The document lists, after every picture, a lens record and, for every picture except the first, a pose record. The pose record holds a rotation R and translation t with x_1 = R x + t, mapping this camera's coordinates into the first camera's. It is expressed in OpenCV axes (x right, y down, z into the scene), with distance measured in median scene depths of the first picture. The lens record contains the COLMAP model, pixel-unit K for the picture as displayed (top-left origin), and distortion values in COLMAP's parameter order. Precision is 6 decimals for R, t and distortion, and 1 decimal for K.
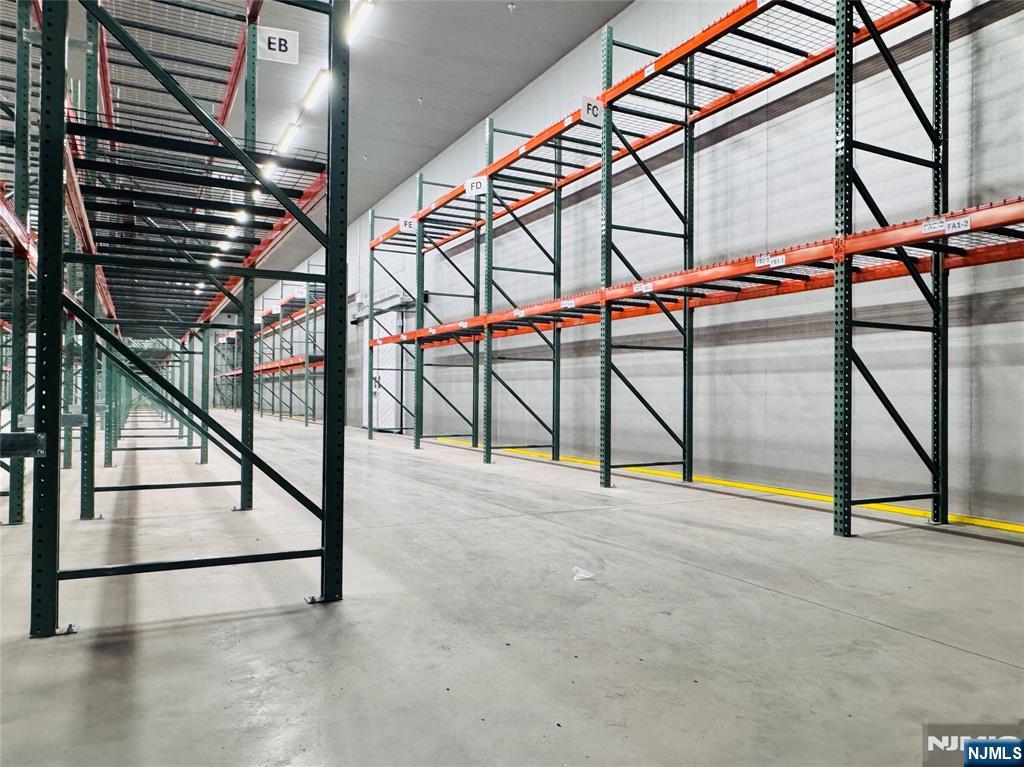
lens RADIAL K [[733.8, 0, 510.0], [0, 733.8, 381.5], [0, 0, 1]] dist [-0.007523, 0.002075]
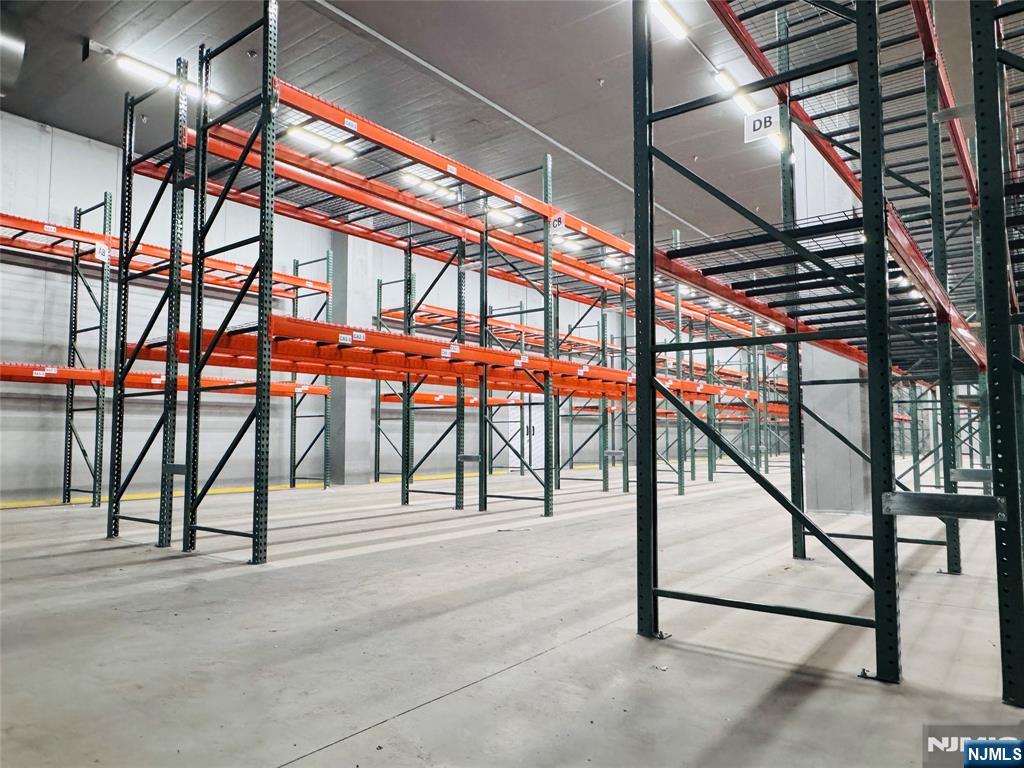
lens RADIAL K [[733.8, 0, 511.8], [0, 733.8, 387.2], [0, 0, 1]] dist [-0.007523, 0.002075]
pose [[0.405541, -0.077329, -0.910800, 0.947490], [0.015681, 0.996857, -0.077654, 0.002786], [0.913942, 0.017209, 0.405479, 0.471636]]
